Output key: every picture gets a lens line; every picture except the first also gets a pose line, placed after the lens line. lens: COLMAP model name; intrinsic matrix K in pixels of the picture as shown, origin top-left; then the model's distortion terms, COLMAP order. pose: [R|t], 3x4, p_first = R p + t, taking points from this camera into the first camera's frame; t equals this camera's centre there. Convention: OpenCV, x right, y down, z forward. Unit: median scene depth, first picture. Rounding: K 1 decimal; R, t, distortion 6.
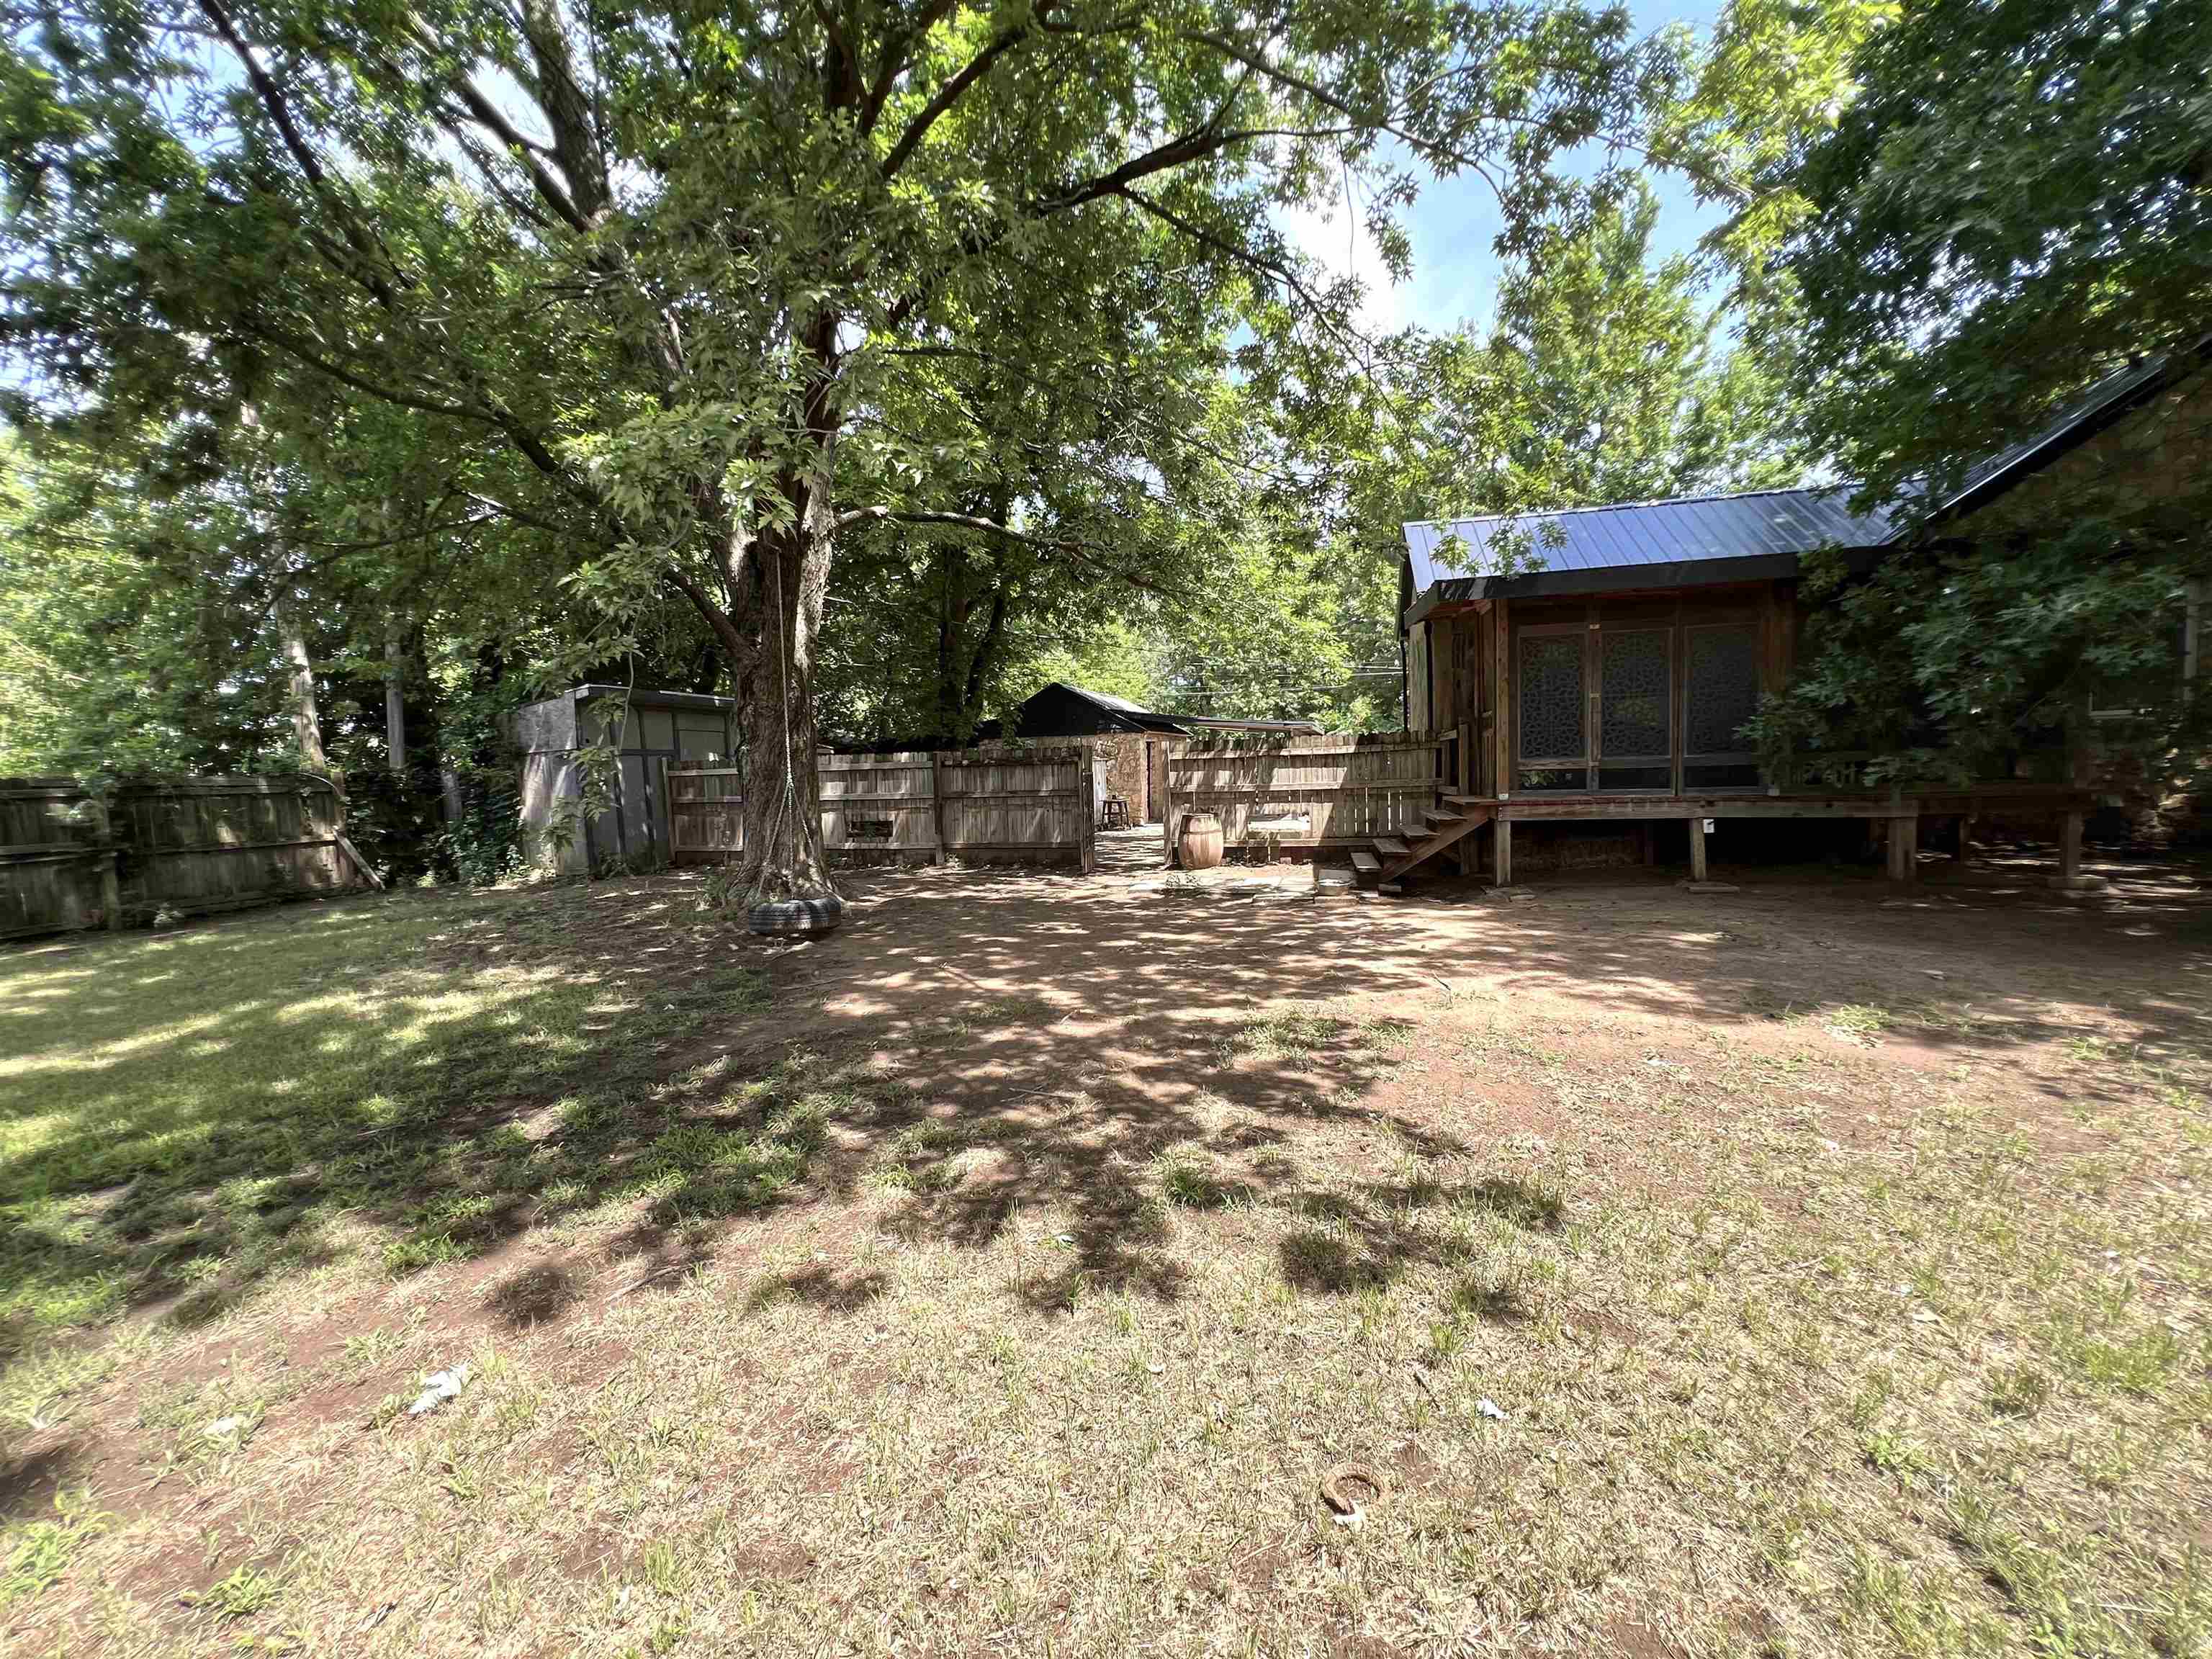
lens RADIAL K [[884.2, 0, 1099.1], [0, 884.2, 824.3], [0, 0, 1]] dist [-0.000579, 0.000158]
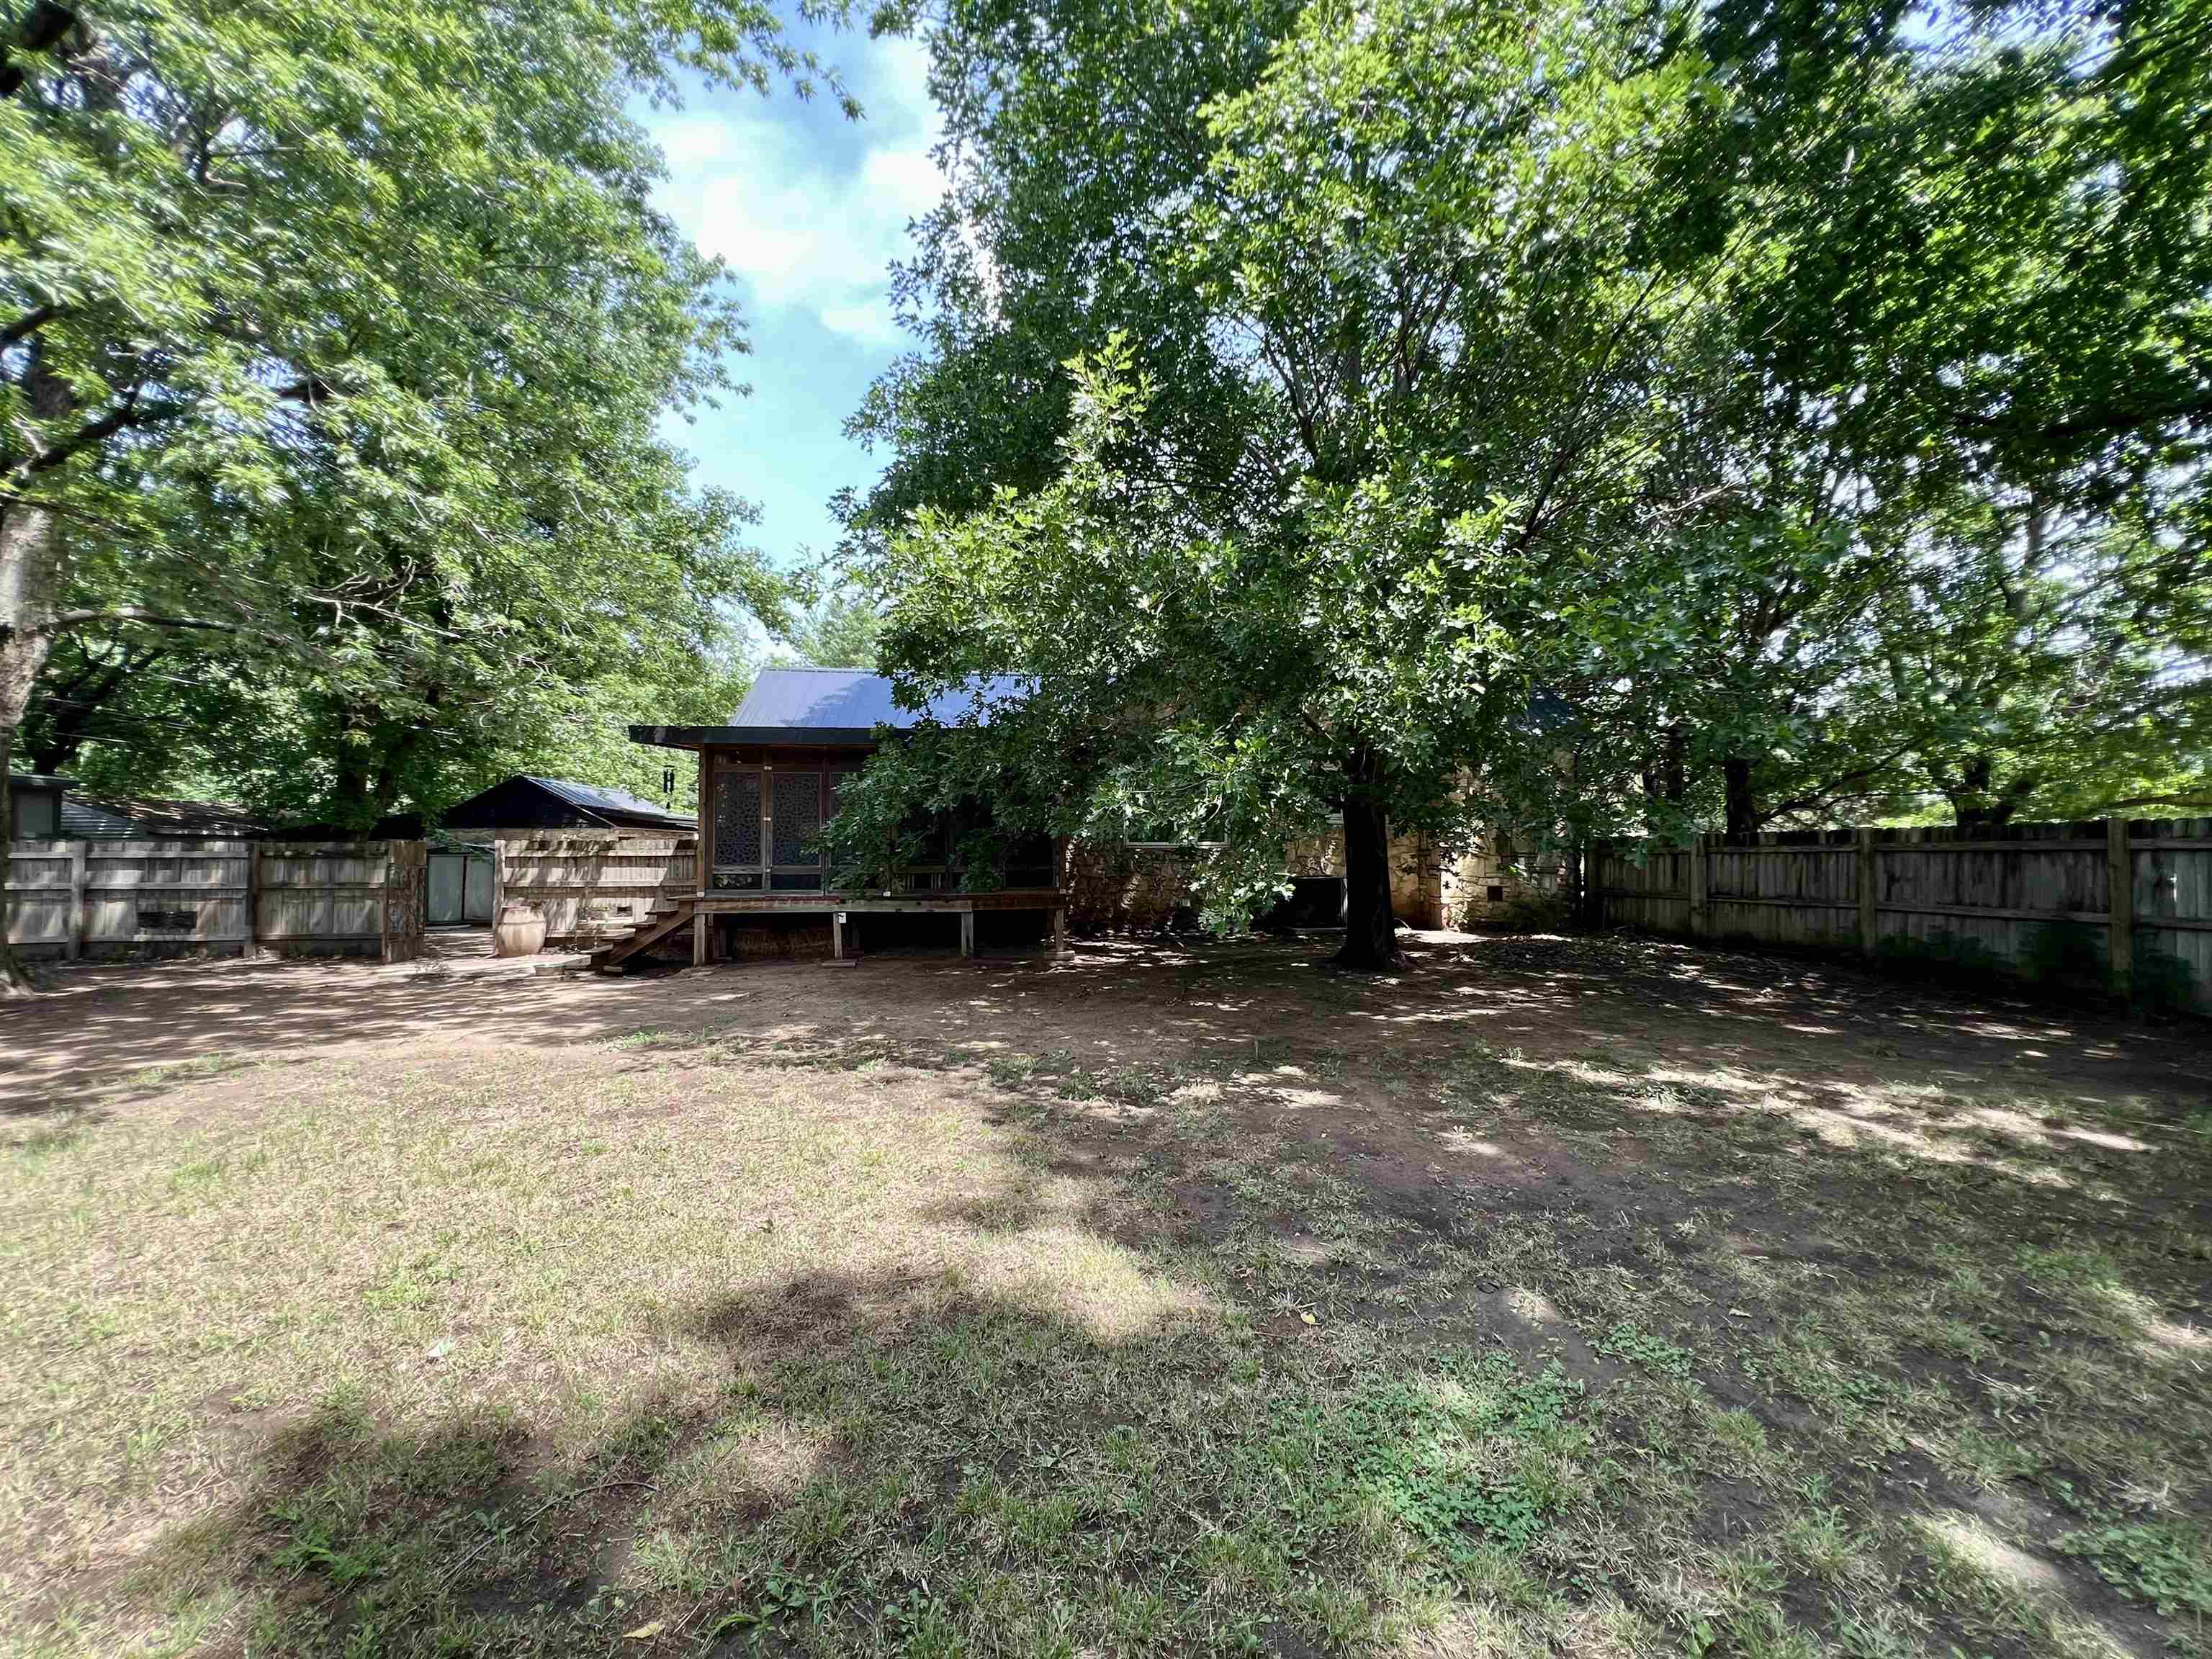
lens RADIAL K [[884.2, 0, 1099.1], [0, 884.2, 824.3], [0, 0, 1]] dist [-0.000579, 0.000158]
pose [[0.935170, 0.040597, 0.351864, 0.387880], [-0.003014, 0.994286, -0.106707, 0.001646], [-0.354185, 0.098729, 0.929949, -0.289105]]
